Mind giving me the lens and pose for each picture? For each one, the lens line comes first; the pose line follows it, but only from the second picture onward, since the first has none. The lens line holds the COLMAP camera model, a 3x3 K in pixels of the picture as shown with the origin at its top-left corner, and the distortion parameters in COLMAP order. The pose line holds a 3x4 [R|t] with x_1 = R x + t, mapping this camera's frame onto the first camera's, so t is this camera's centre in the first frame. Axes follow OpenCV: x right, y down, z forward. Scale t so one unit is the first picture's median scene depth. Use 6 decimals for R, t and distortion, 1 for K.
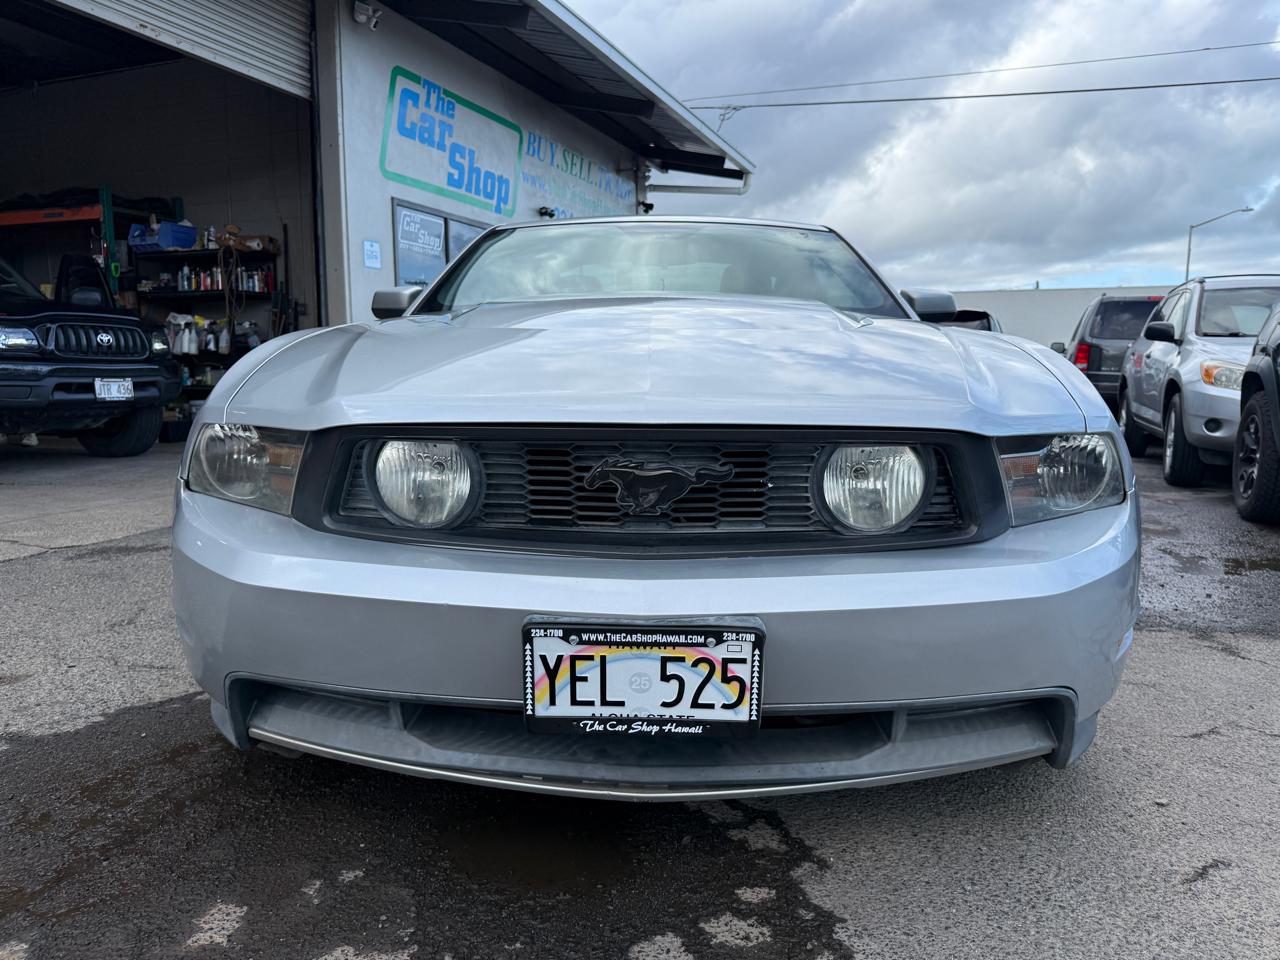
lens RADIAL K [[910.9, 0, 639.6], [0, 910.9, 477.9], [0, 0, 1]] dist [-0.002130, -0.006026]
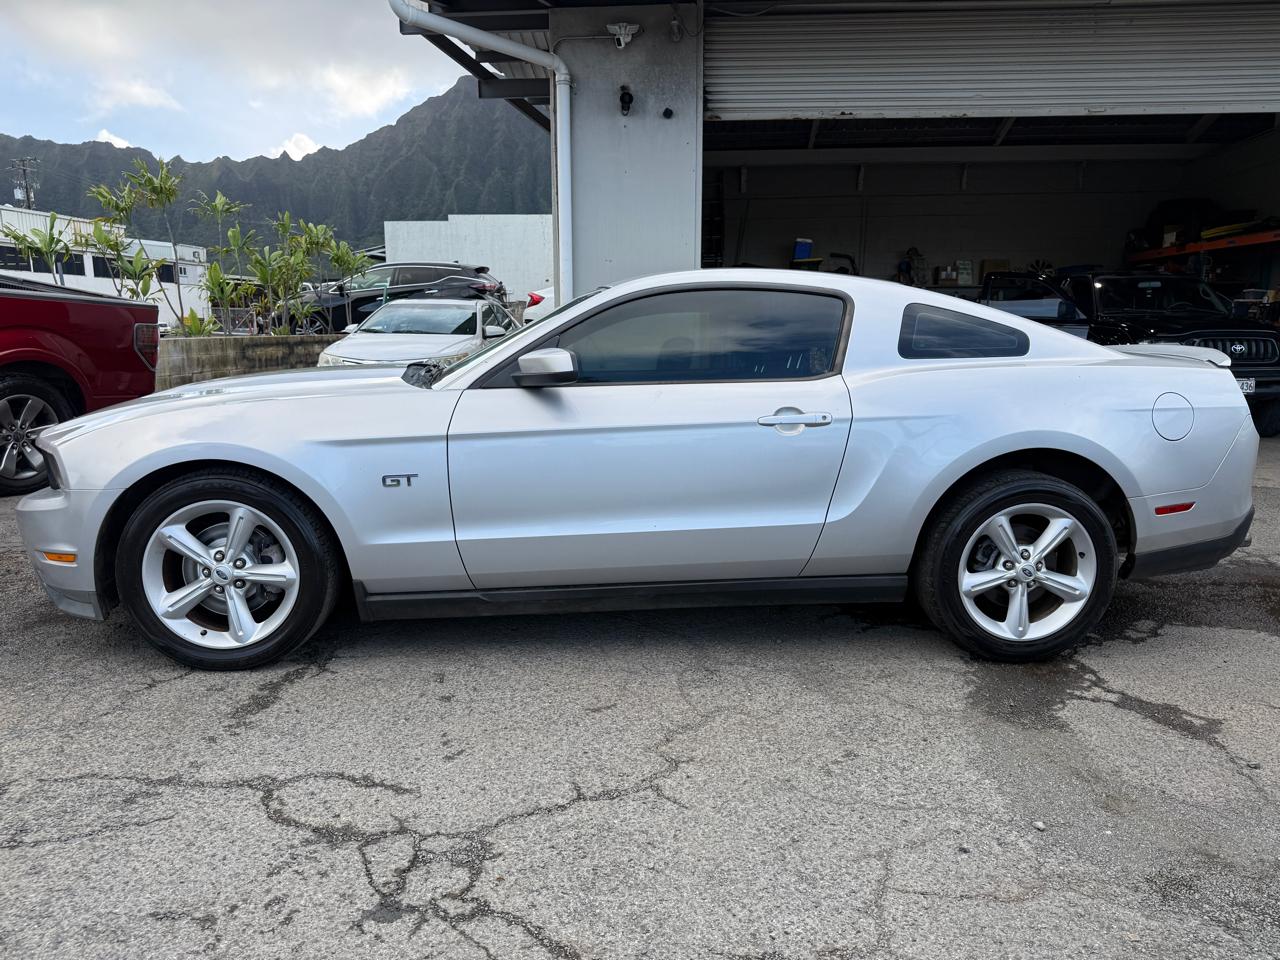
lens RADIAL K [[903.9, 0, 641.8], [0, 903.9, 478.4], [0, 0, 1]] dist [0.005780, -0.006456]
pose [[0.275916, 0.160801, -0.947636, 0.348461], [-0.117897, 0.984124, 0.132665, -0.027359], [0.953924, 0.075119, 0.290493, -0.162073]]
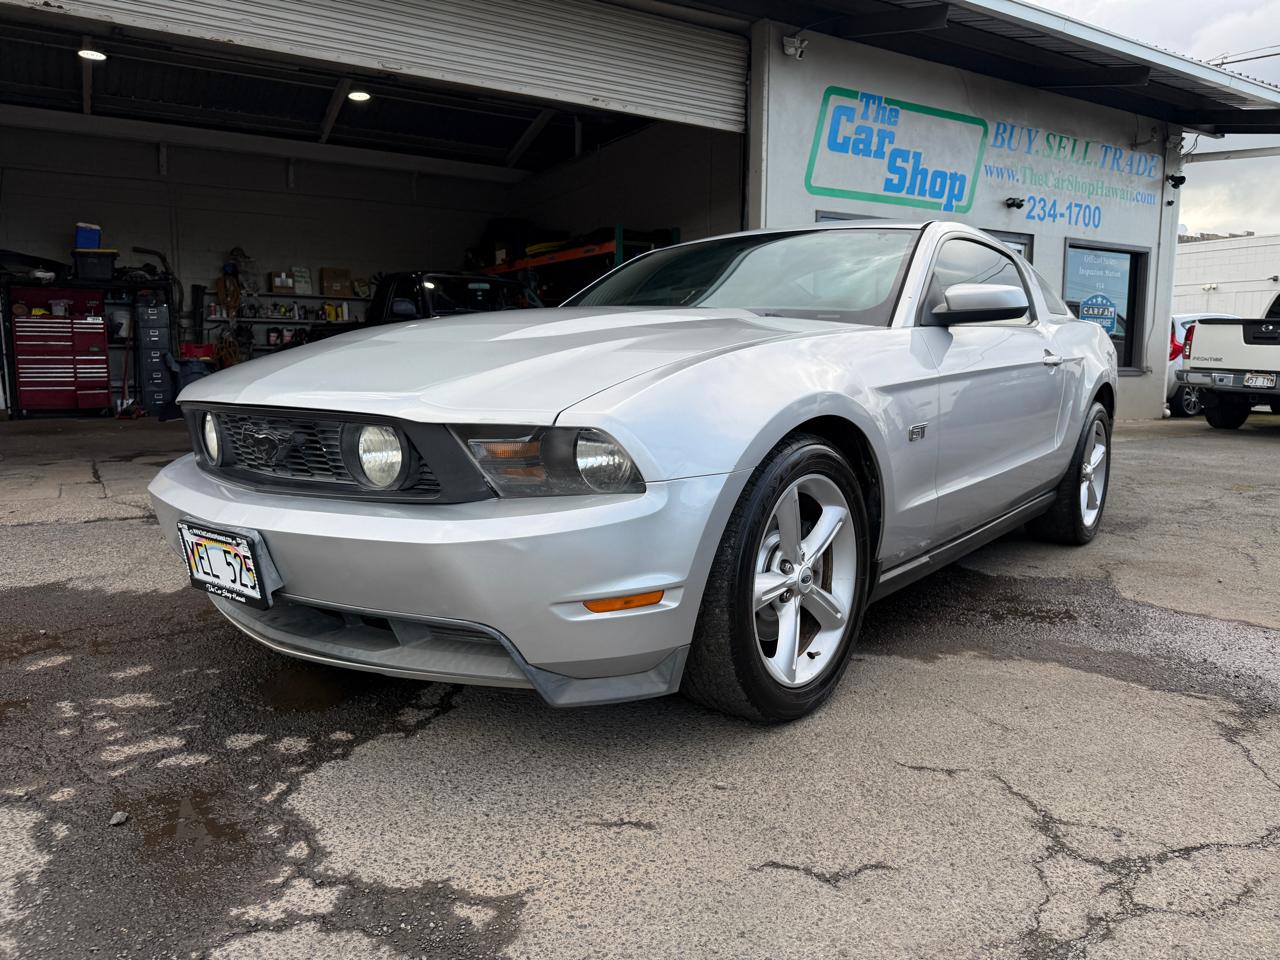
lens RADIAL K [[902.8, 0, 644.6], [0, 902.8, 477.8], [0, 0, 1]] dist [0.007912, -0.008092]
pose [[0.802197, 0.073957, -0.592461, 0.218932], [-0.072326, 0.997028, 0.026529, -0.004039], [0.592662, 0.021568, 0.805162, 0.019649]]
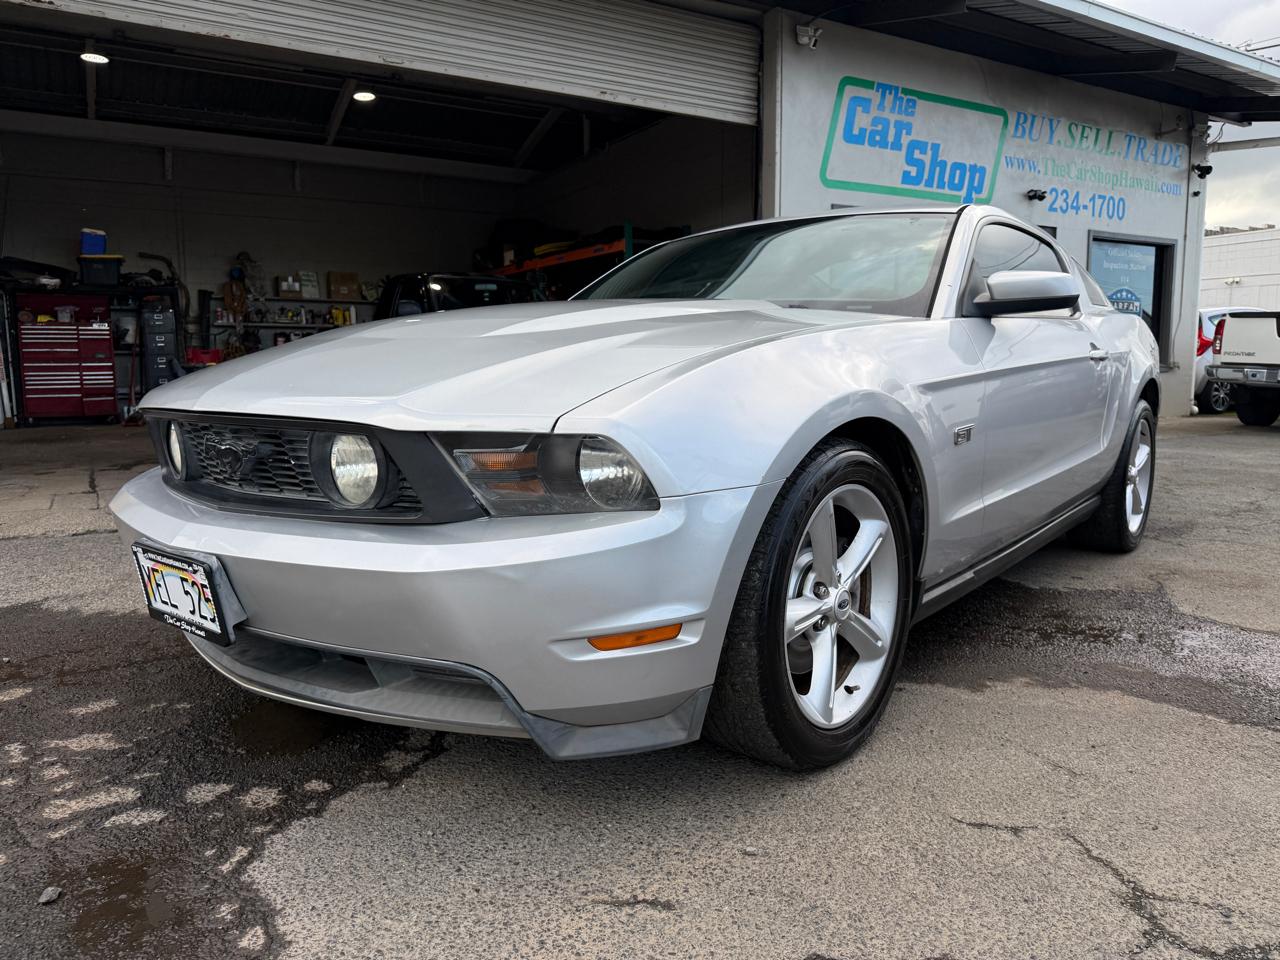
lens RADIAL K [[904.7, 0, 640.1], [0, 904.7, 477.1], [0, 0, 1]] dist [-0.002063, 0.001519]
pose [[0.791808, 0.065931, -0.607201, 0.201412], [-0.063818, 0.997646, 0.025105, -0.005806], [0.607426, 0.018872, 0.794152, 0.042512]]
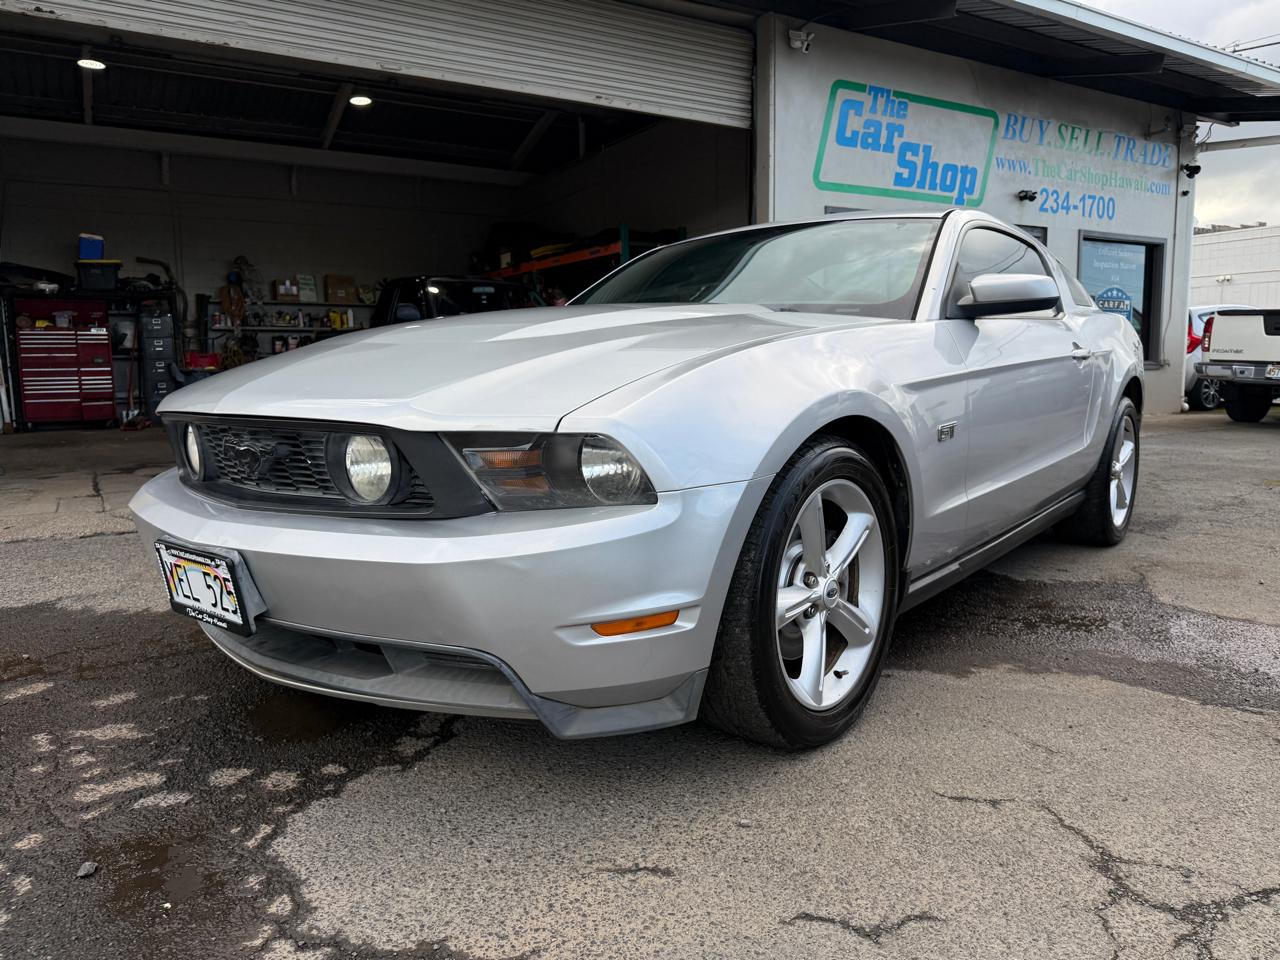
lens RADIAL K [[904.6, 0, 644.8], [0, 904.6, 478.6], [0, 0, 1]] dist [0.000671, -0.001206]
pose [[0.796997, 0.060344, -0.600961, 0.208318], [-0.056469, 0.998083, 0.025332, -0.005055], [0.601338, 0.013746, 0.798877, 0.033320]]
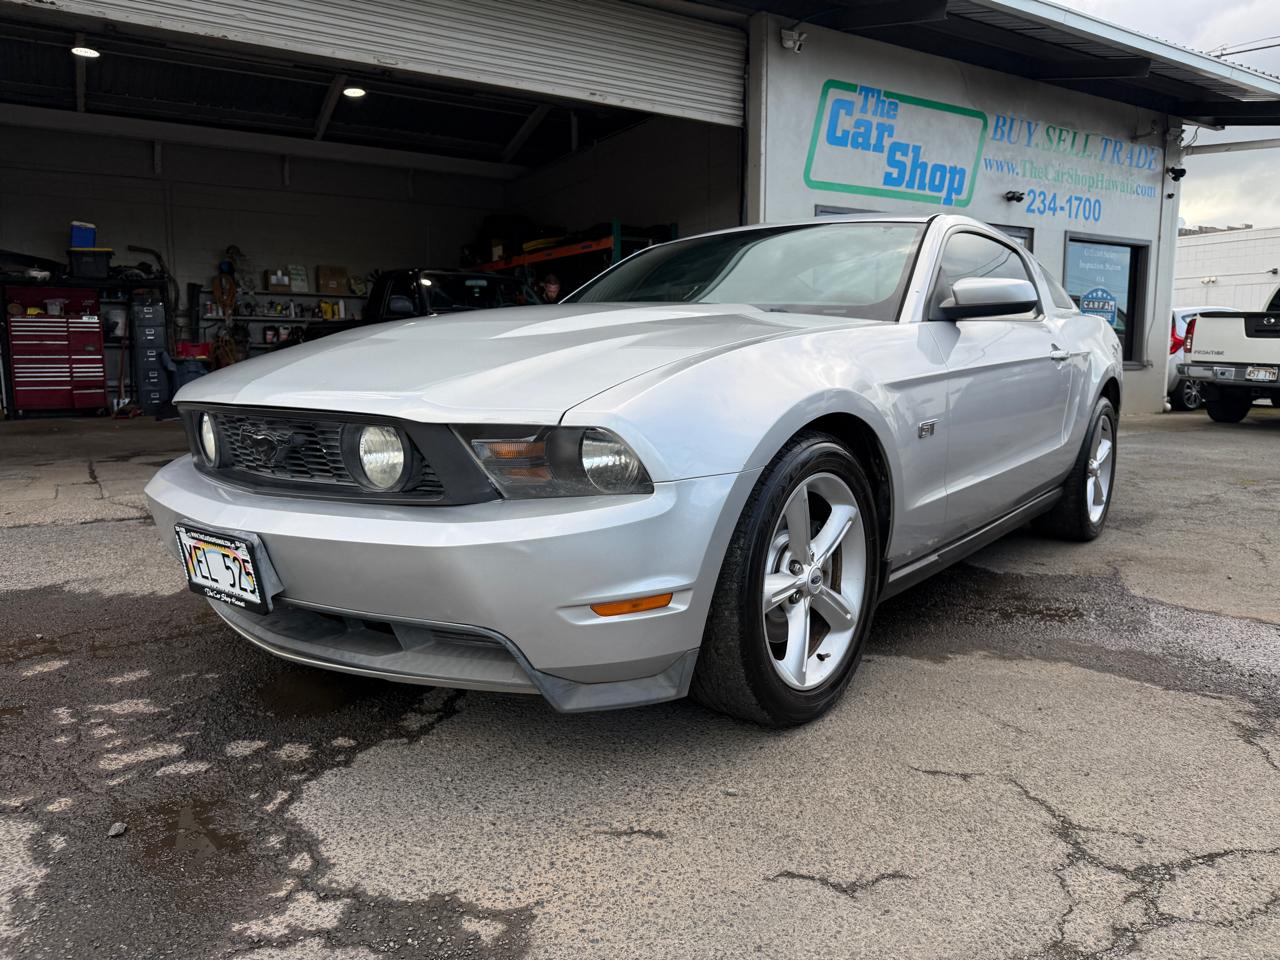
lens RADIAL K [[903.9, 0, 641.8], [0, 903.9, 478.4], [0, 0, 1]] dist [0.005780, -0.006456]
pose [[0.802428, 0.072522, -0.592326, 0.214321], [-0.067102, 0.997258, 0.031197, -0.004601], [0.592964, 0.014713, 0.805094, 0.021892]]
